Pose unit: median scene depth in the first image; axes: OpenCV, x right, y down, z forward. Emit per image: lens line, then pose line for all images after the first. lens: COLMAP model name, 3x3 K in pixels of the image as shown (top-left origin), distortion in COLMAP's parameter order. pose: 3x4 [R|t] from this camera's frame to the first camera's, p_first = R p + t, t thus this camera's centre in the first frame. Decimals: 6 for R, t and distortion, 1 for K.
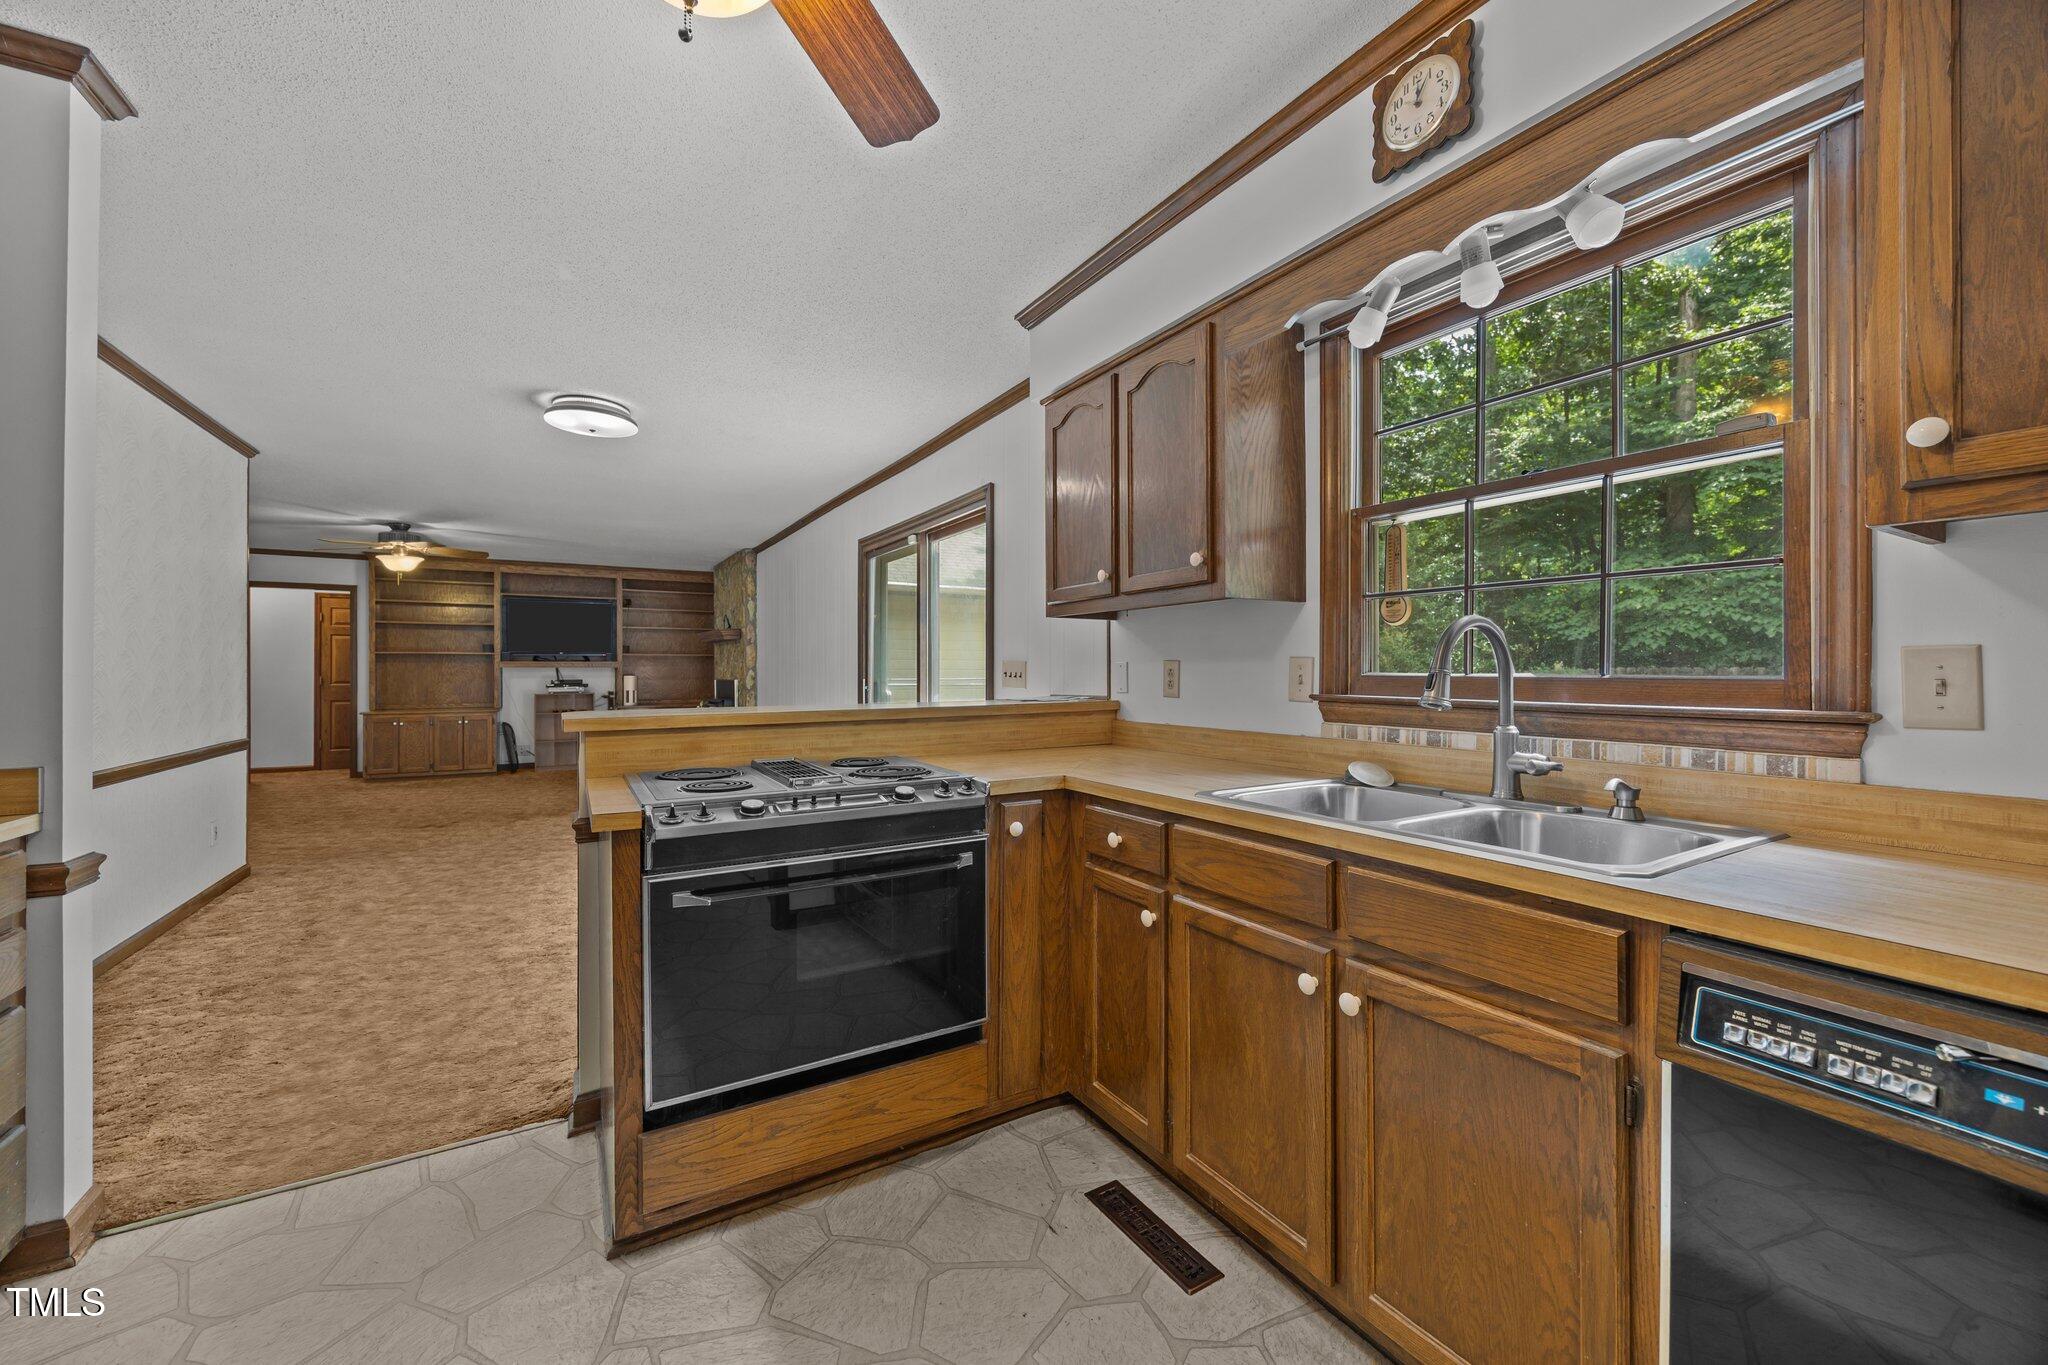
lens RADIAL K [[783.1, 0, 1018.6], [0, 783.1, 673.0], [0, 0, 1]] dist [-0.001720, -0.000459]
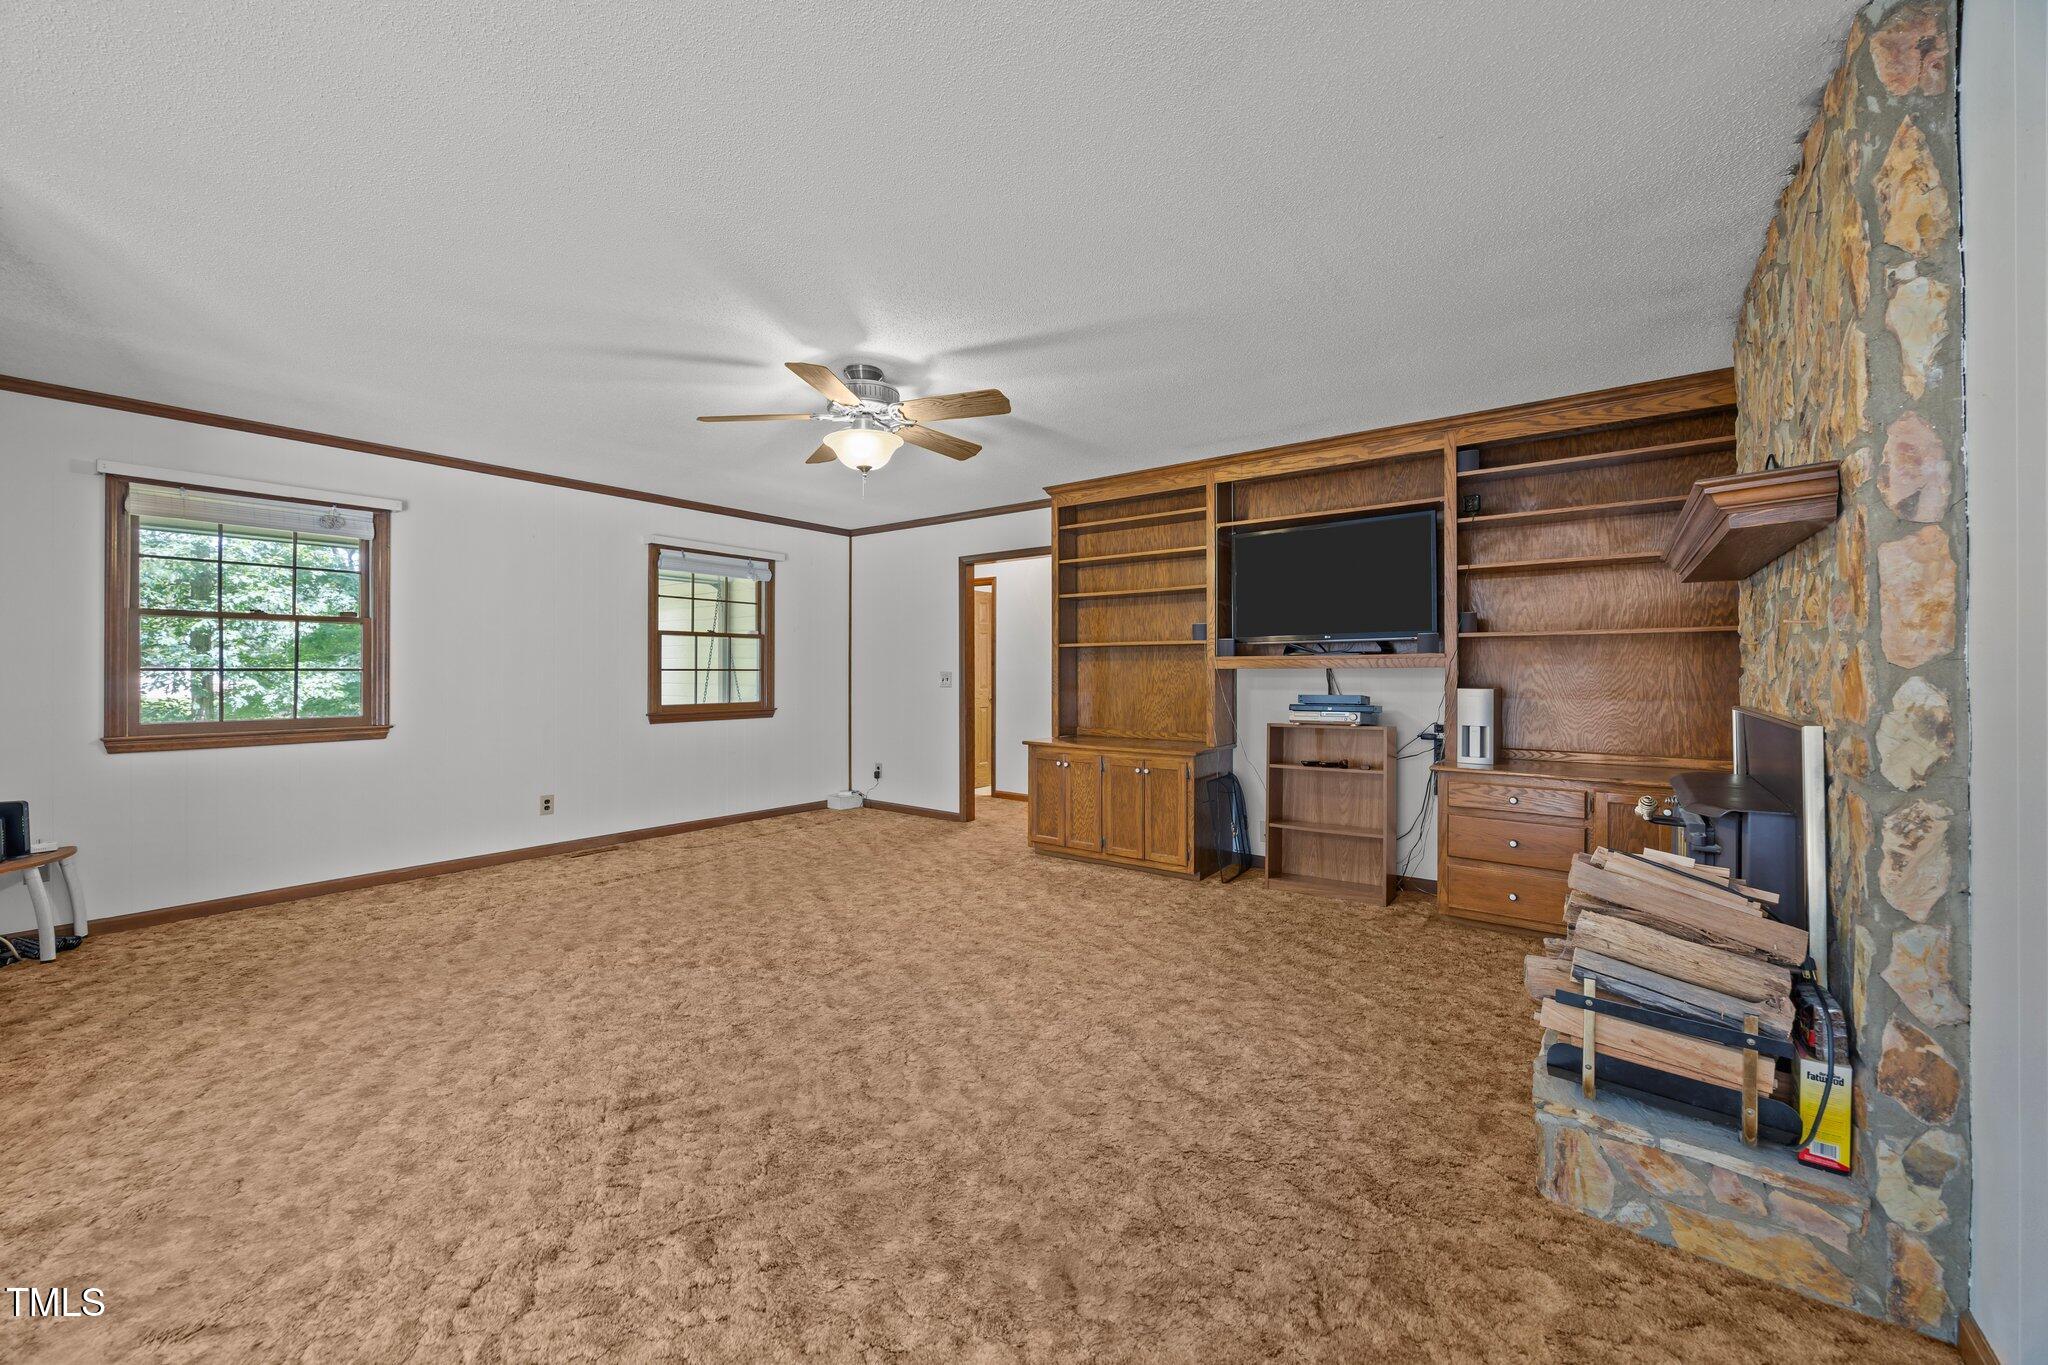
lens RADIAL K [[783.1, 0, 1018.6], [0, 783.1, 673.0], [0, 0, 1]] dist [-0.001720, -0.000459]
pose [[0.379497, 0.002245, -0.925190, -1.061118], [-0.002357, 0.999996, 0.001460, -0.020103], [0.925190, 0.001626, 0.379501, 3.091710]]
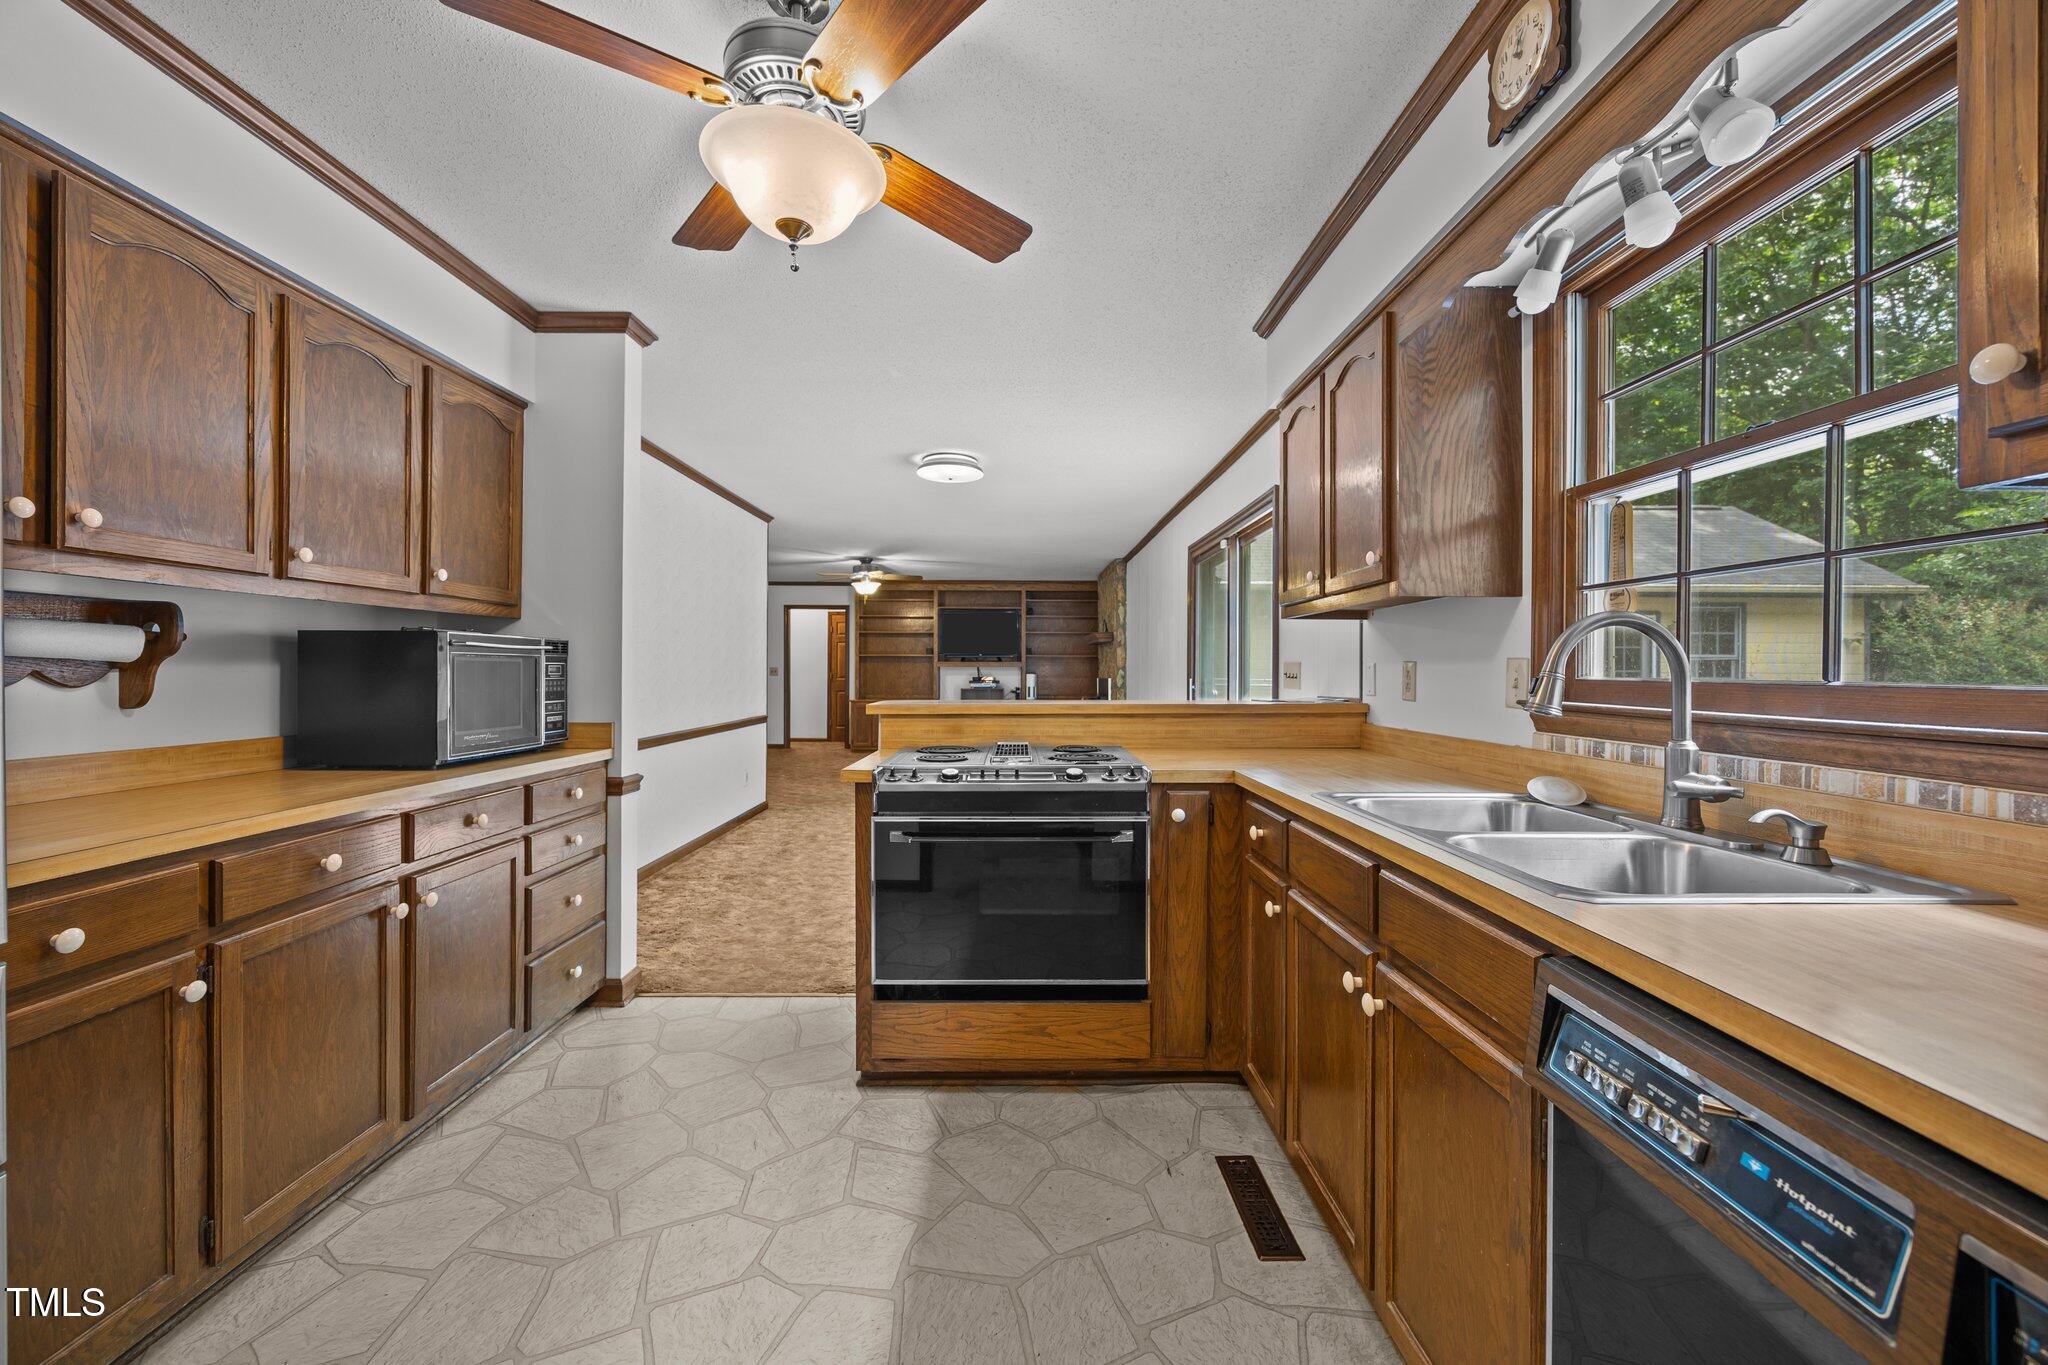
lens RADIAL K [[783.1, 0, 1018.6], [0, 783.1, 673.0], [0, 0, 1]] dist [-0.001720, -0.000459]
pose [[0.864362, 0.006868, -0.502824, 0.345572], [-0.006716, 0.999975, 0.002113, -0.001532], [0.502826, 0.001551, 0.864386, -0.062509]]
